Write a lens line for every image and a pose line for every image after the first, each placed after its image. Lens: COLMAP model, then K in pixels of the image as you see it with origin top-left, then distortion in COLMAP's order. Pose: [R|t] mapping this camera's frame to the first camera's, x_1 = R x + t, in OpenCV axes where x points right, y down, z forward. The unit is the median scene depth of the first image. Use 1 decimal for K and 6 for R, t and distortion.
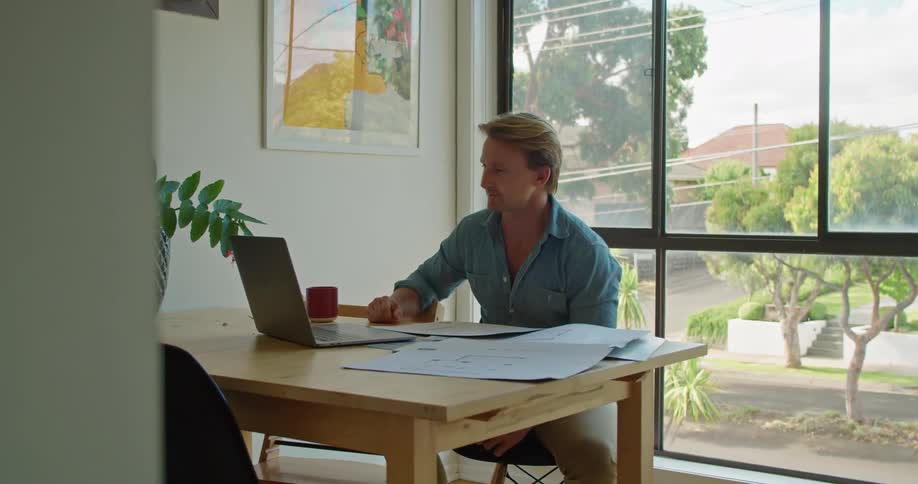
lens RADIAL K [[1065.8, 0, 458.7], [0, 1065.8, 230.0], [0, 0, 1]] dist [-0.064925, 0.009160]
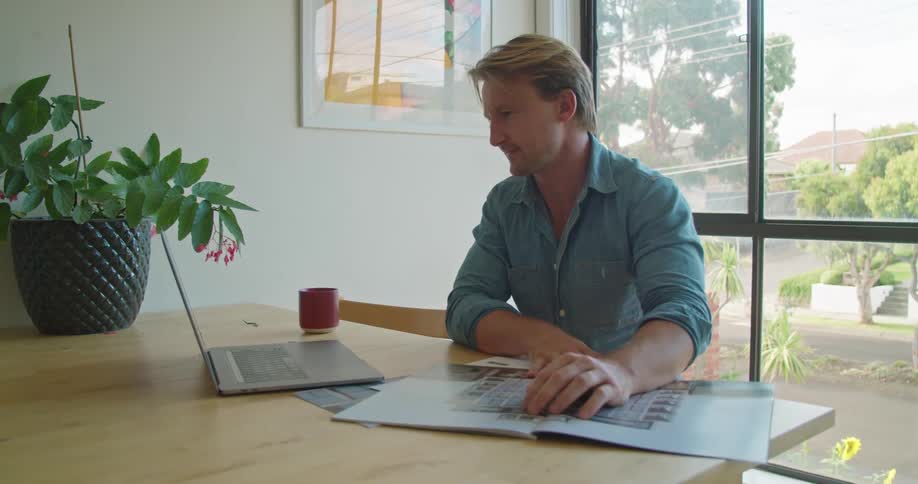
lens RADIAL K [[800.0, 0, 459.0], [0, 800.0, 242.0], [0, 0, 1]] dist [-0.145593, 0.124304]
pose [[0.984560, 0.002500, -0.175029, 0.053916], [0.003816, 0.999354, 0.035742, -0.001788], [0.175005, -0.035858, 0.983914, 0.284856]]
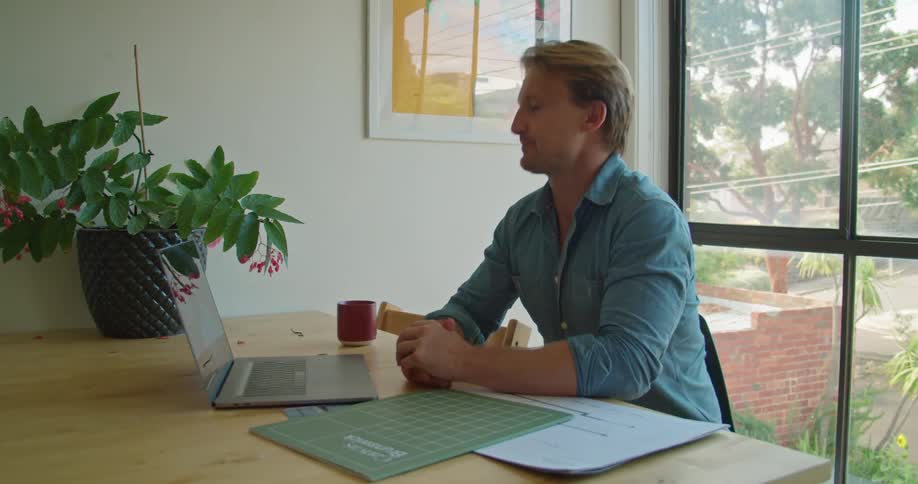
lens RADIAL K [[800.0, 0, 459.0], [0, 800.0, 242.0], [0, 0, 1]] dist [-0.145593, 0.124304]
pose [[0.940497, 0.018948, -0.339272, 0.099858], [-0.007859, 0.999390, 0.034031, -0.008714], [0.339710, -0.029339, 0.940072, 0.303934]]
